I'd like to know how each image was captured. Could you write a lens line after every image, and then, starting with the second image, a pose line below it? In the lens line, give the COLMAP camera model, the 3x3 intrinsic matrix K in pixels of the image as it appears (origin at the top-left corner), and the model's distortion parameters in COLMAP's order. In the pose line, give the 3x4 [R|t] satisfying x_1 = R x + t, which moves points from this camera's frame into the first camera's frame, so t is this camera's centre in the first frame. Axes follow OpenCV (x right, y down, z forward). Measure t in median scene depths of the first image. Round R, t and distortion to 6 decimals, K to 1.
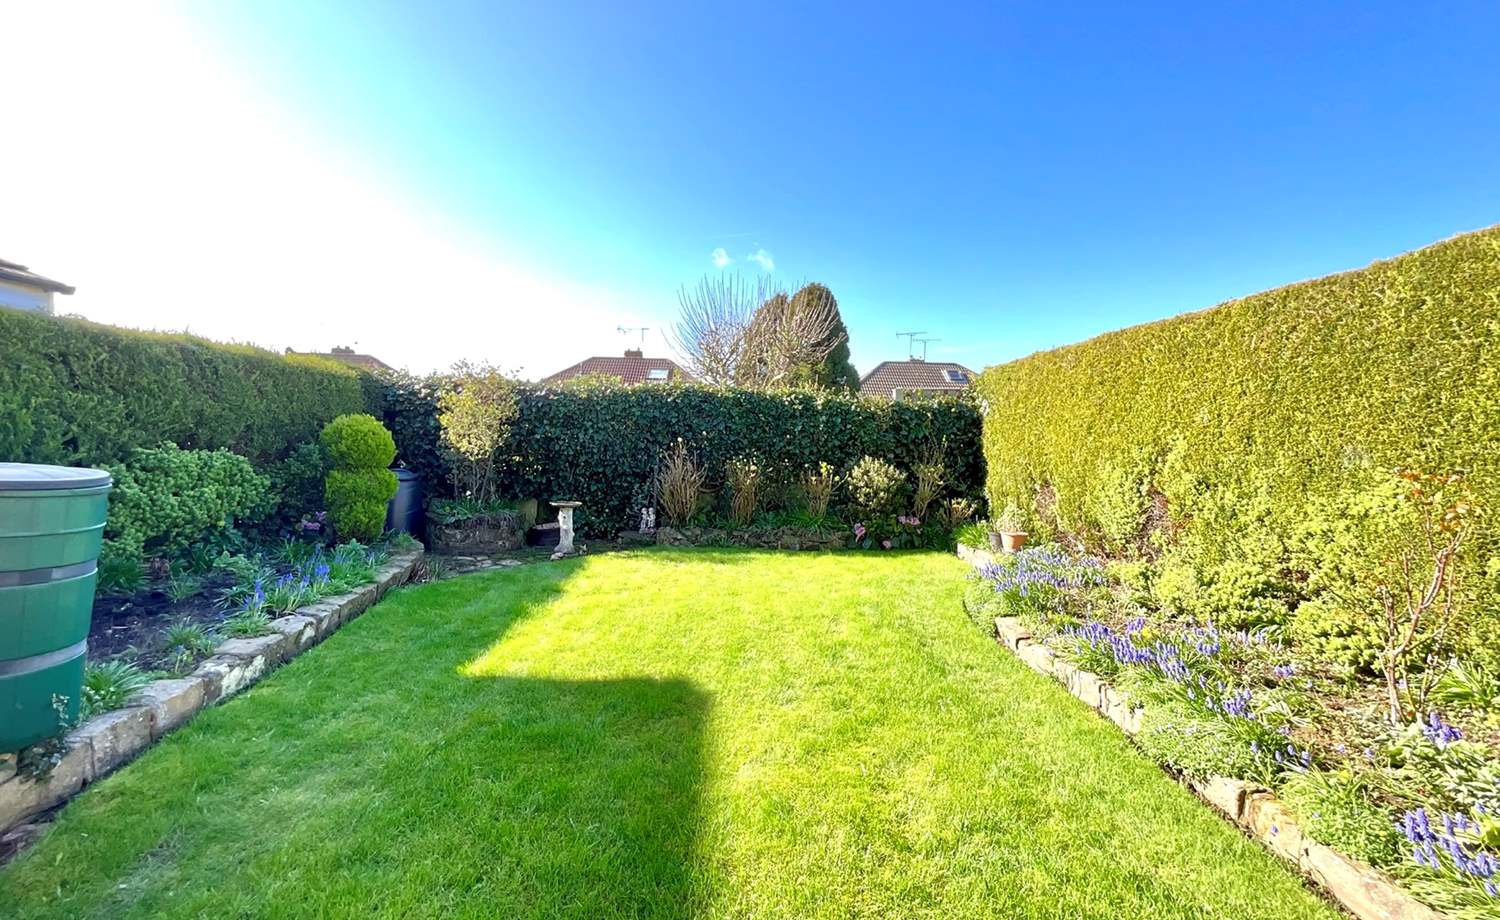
lens RADIAL K [[613.1, 0, 750.3], [0, 613.1, 459.4], [0, 0, 1]] dist [-0.003890, 0.000309]
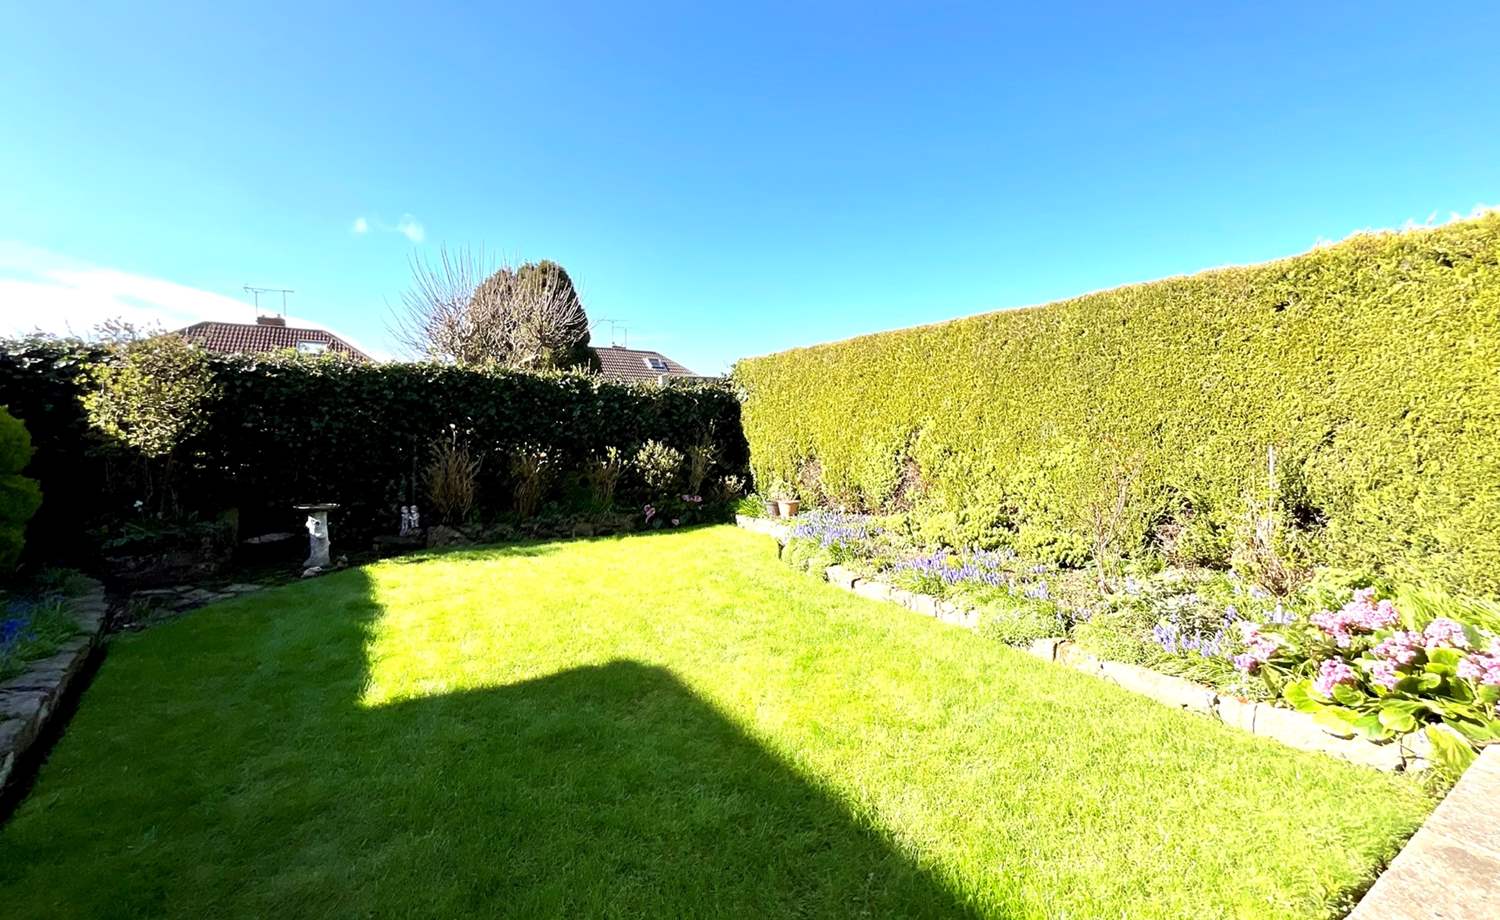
lens RADIAL K [[613.1, 0, 753.0], [0, 613.1, 459.5], [0, 0, 1]] dist [-0.003890, 0.000309]
pose [[0.869778, -0.040451, 0.491782, -0.192681], [0.029188, 0.999107, 0.030557, 0.001682], [-0.492579, -0.012224, 0.870182, 0.010142]]
